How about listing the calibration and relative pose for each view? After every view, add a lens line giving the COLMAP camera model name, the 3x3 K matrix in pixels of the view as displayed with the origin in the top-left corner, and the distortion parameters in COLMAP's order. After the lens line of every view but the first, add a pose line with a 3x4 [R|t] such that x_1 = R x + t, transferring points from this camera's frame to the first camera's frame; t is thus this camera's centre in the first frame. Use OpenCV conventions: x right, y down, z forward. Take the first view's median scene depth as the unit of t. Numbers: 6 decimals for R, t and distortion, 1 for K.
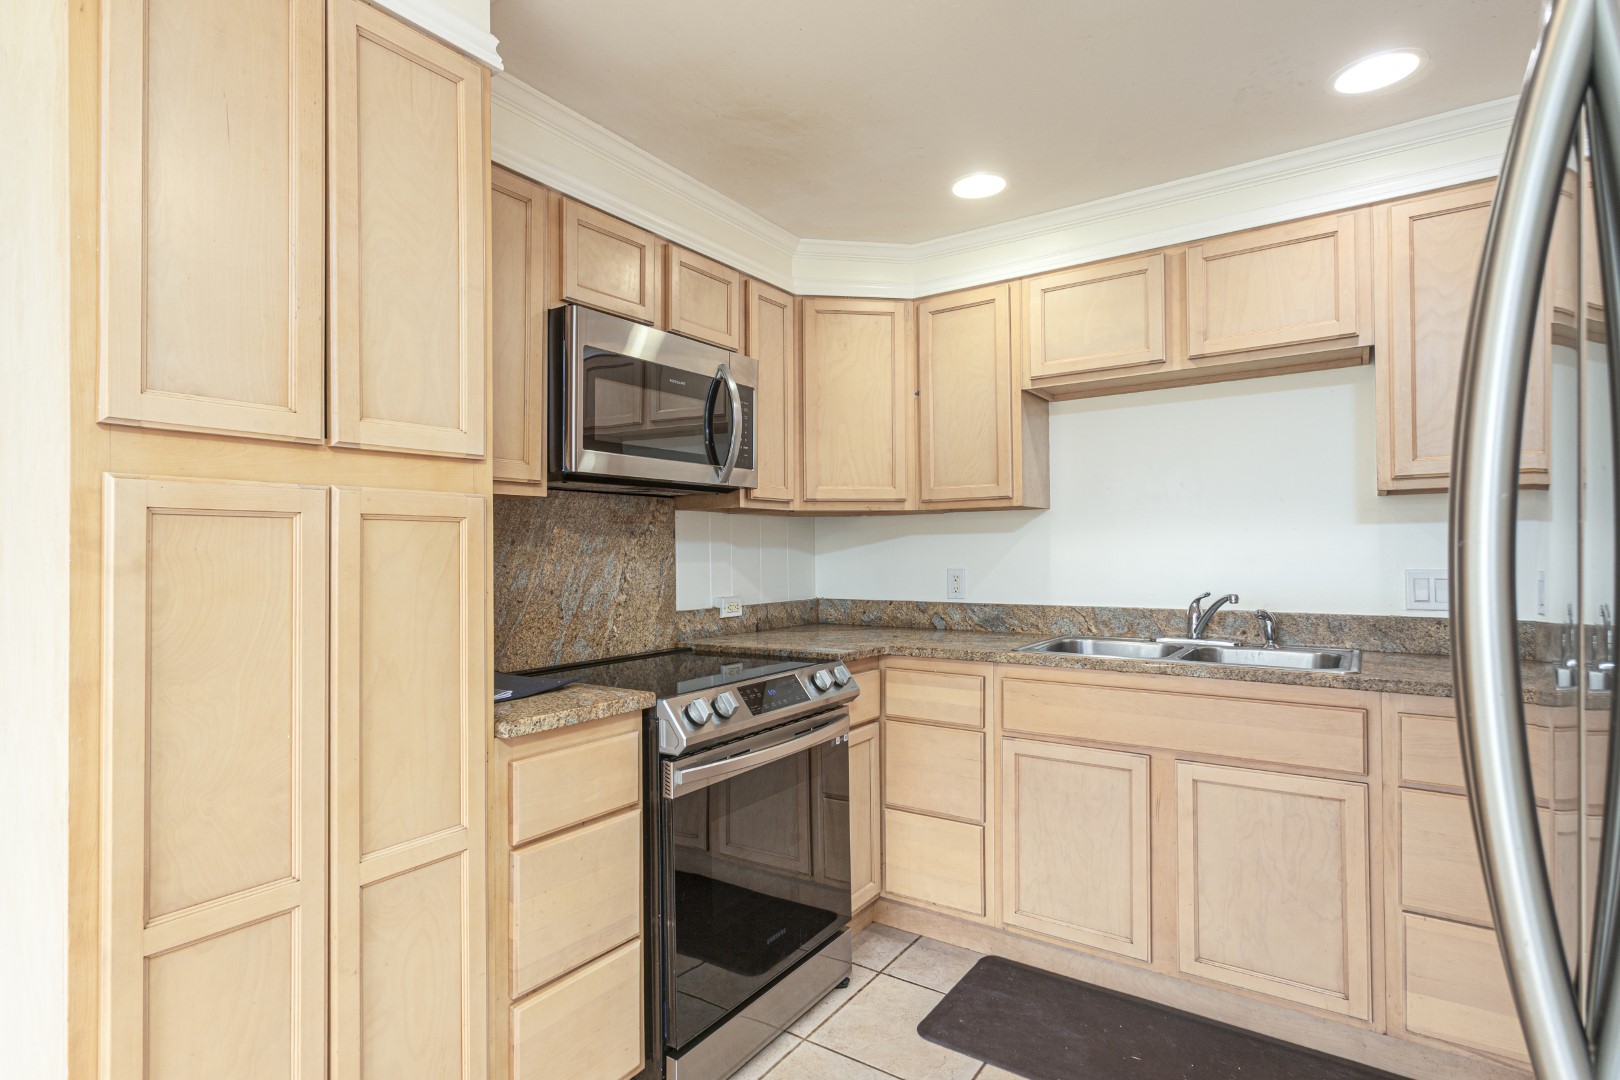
lens RADIAL K [[811.3, 0, 763.4], [0, 811.3, 543.7], [0, 0, 1]] dist [-0.002876, 0.000613]
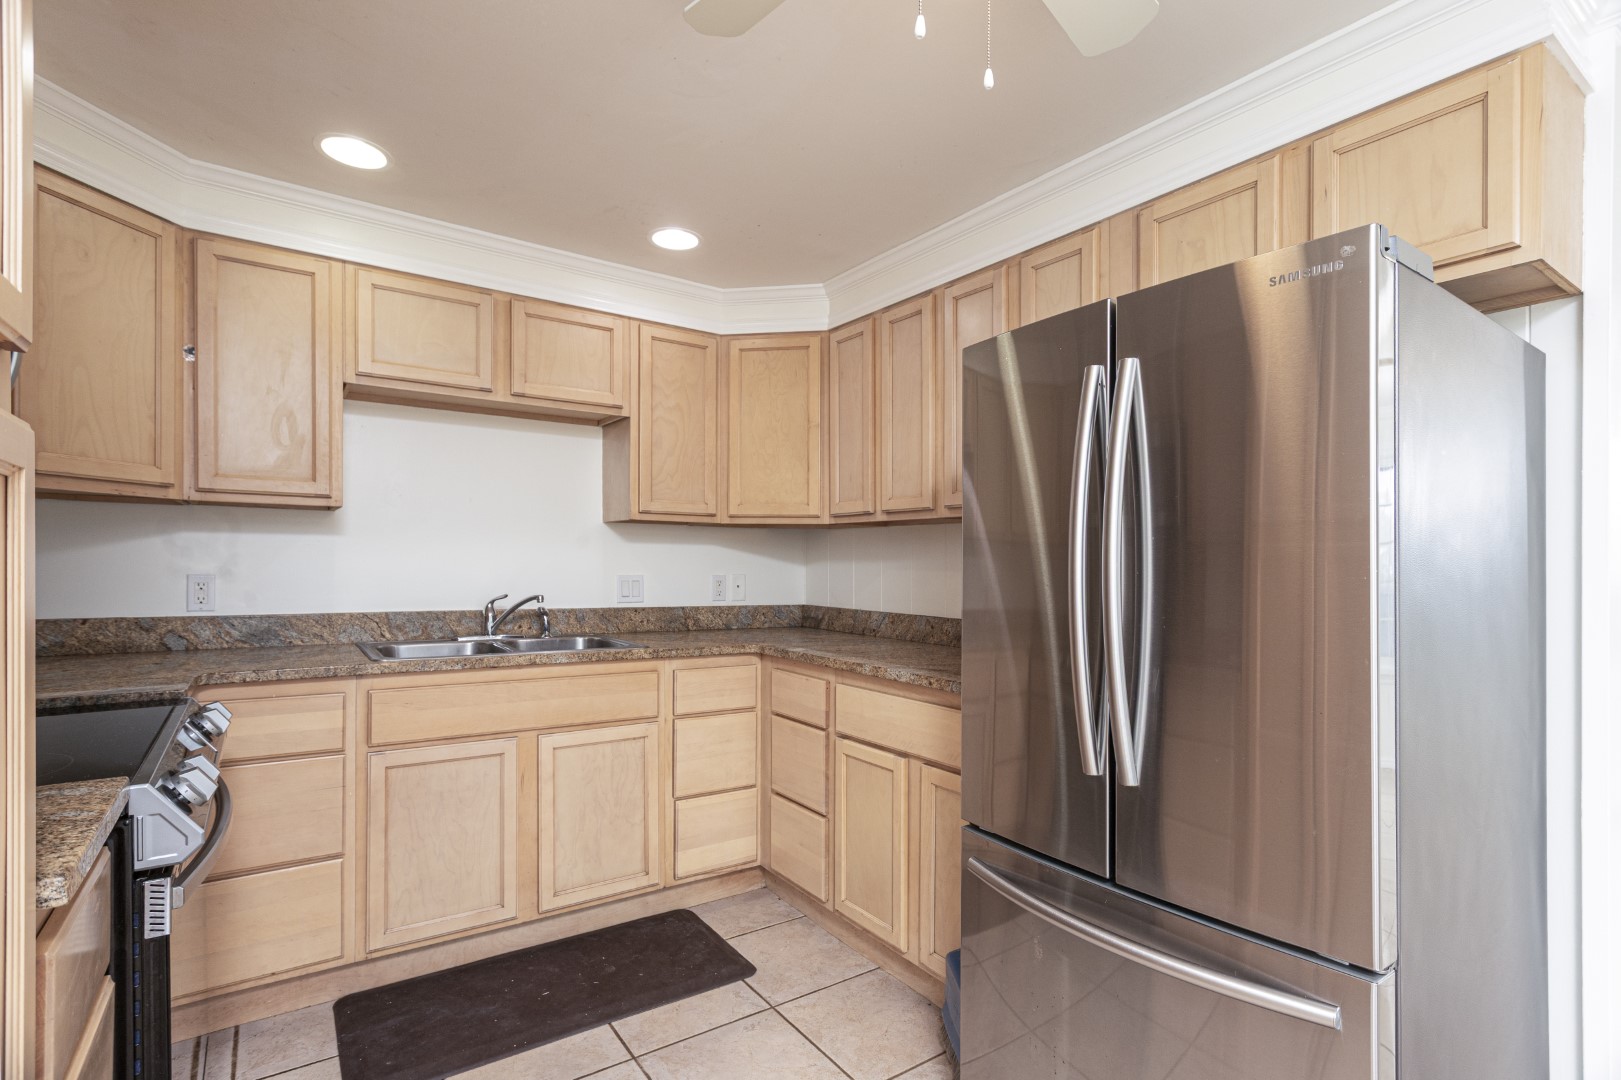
lens RADIAL K [[799.5, 0, 743.0], [0, 799.5, 557.0], [0, 0, 1]] dist [0.002078, -0.000198]
pose [[0.342998, 0.019949, 0.939124, -0.435289], [-0.027465, 0.999560, -0.011202, 0.009608], [-0.938935, -0.021951, 0.343395, 0.285259]]
